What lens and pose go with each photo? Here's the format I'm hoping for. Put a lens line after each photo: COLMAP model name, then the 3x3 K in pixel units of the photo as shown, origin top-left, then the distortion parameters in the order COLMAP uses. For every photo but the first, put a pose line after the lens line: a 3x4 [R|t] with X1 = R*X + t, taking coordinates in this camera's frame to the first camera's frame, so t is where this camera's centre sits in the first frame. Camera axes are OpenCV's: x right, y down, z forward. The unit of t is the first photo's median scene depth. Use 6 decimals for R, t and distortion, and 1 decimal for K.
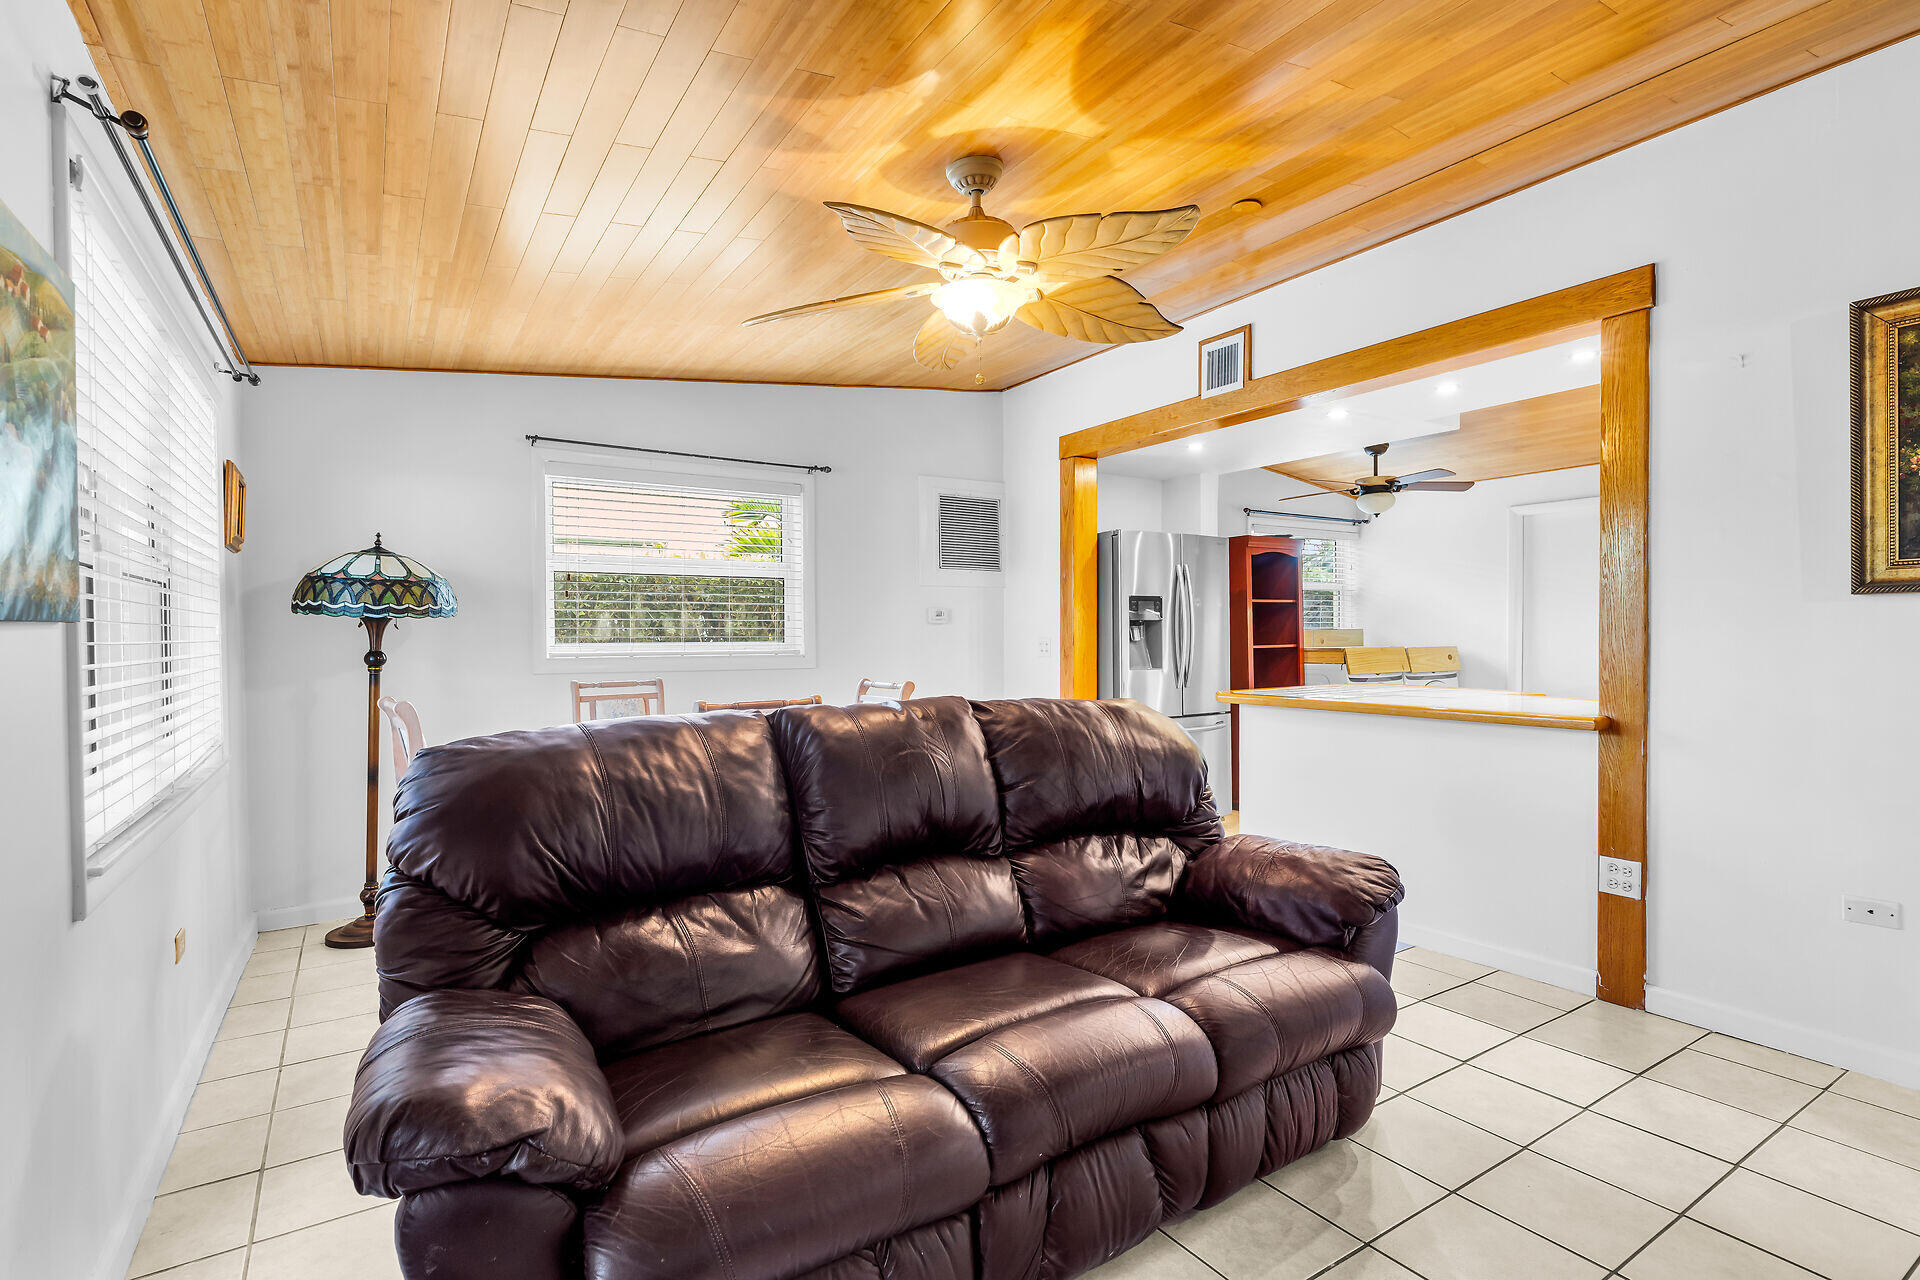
lens RADIAL K [[933.8, 0, 962.4], [0, 933.8, 654.2], [0, 0, 1]] dist [-0.000370, -0.000144]
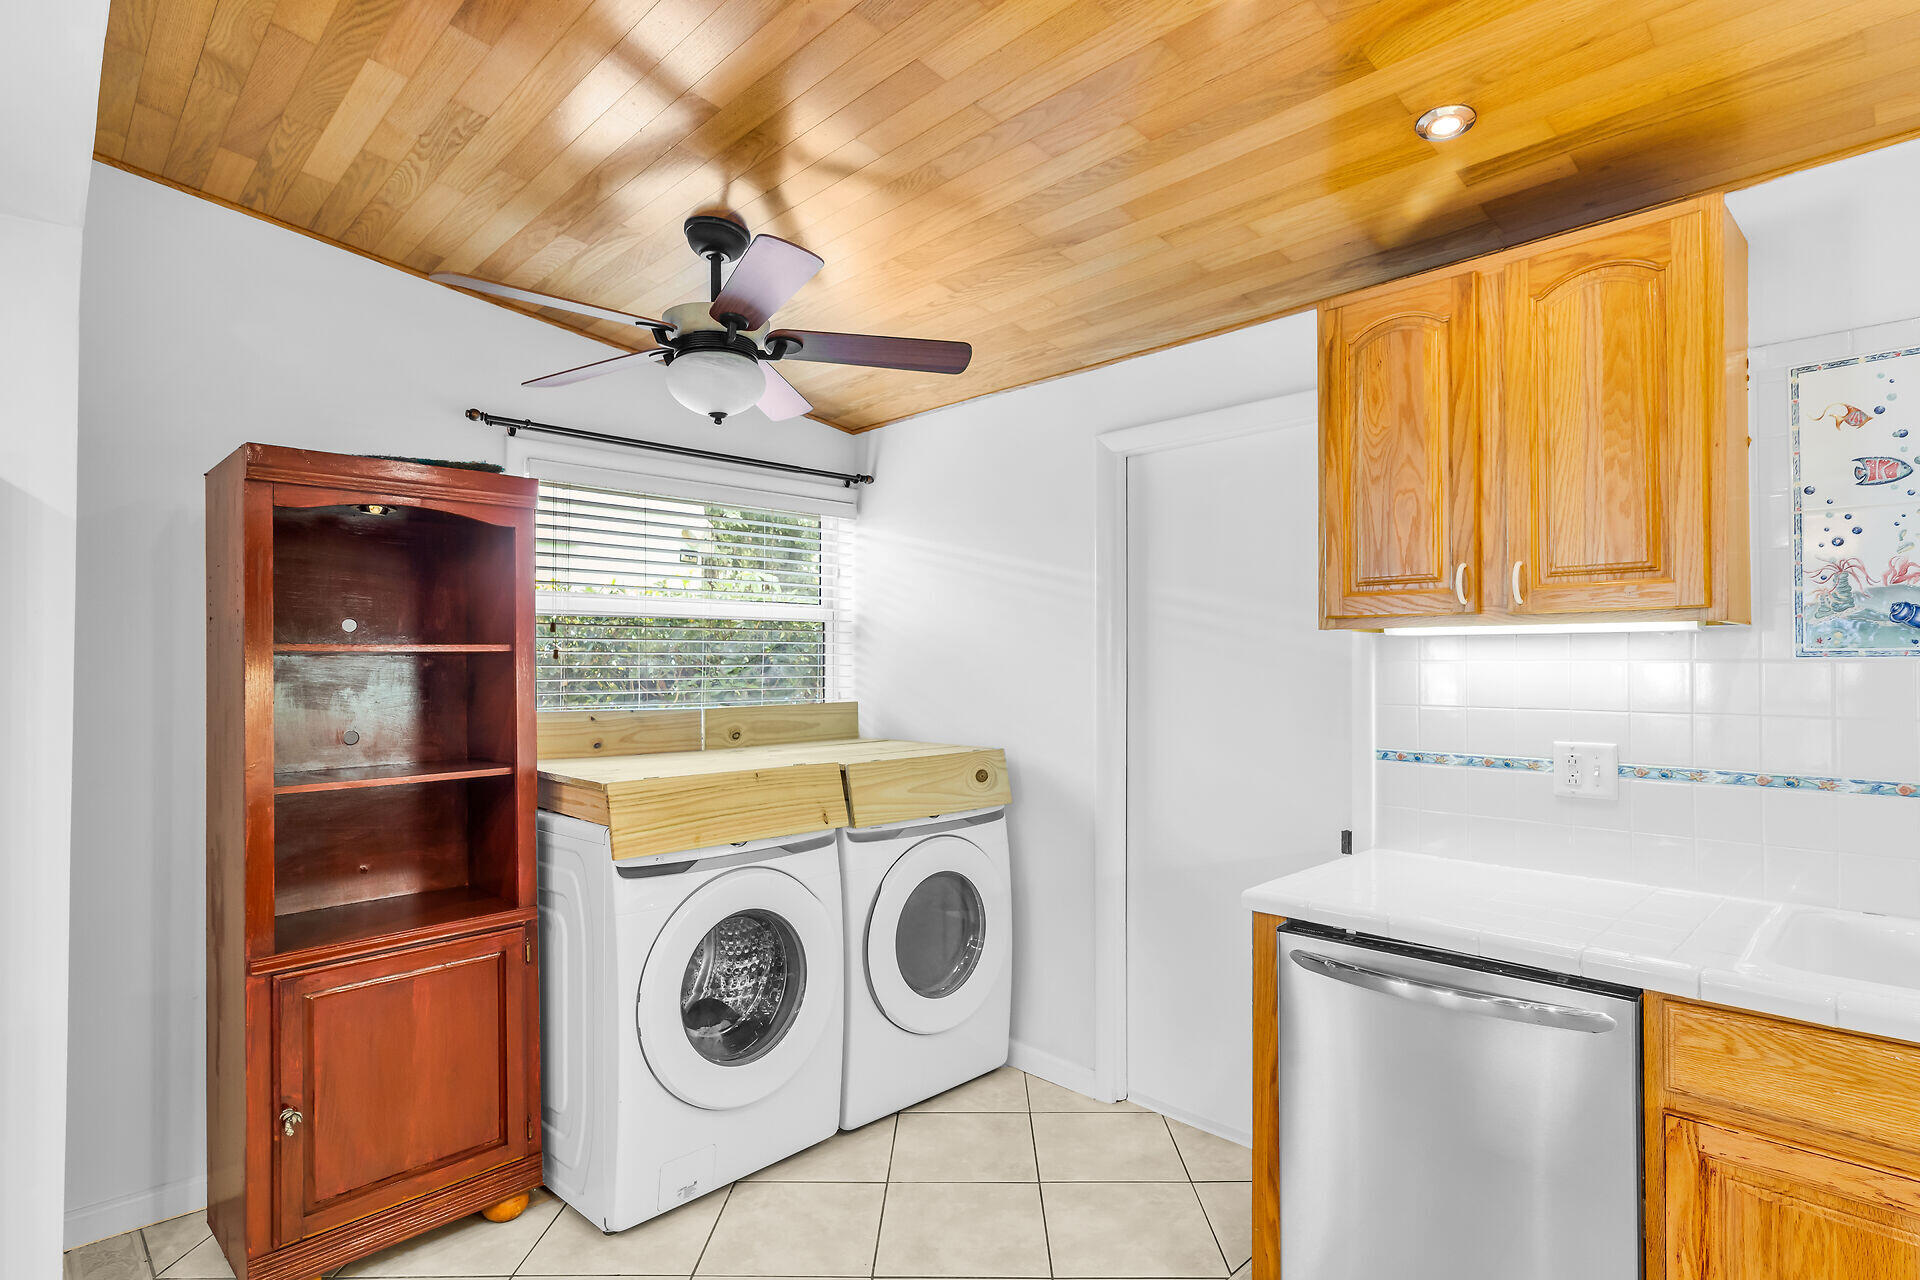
lens RADIAL K [[933.8, 0, 962.4], [0, 933.8, 654.2], [0, 0, 1]] dist [-0.000370, -0.000144]
pose [[0.980319, 0.009355, 0.197198, 0.700057], [-0.004469, 0.999672, -0.025206, -0.070298], [-0.197369, 0.023828, 0.980040, 0.935166]]
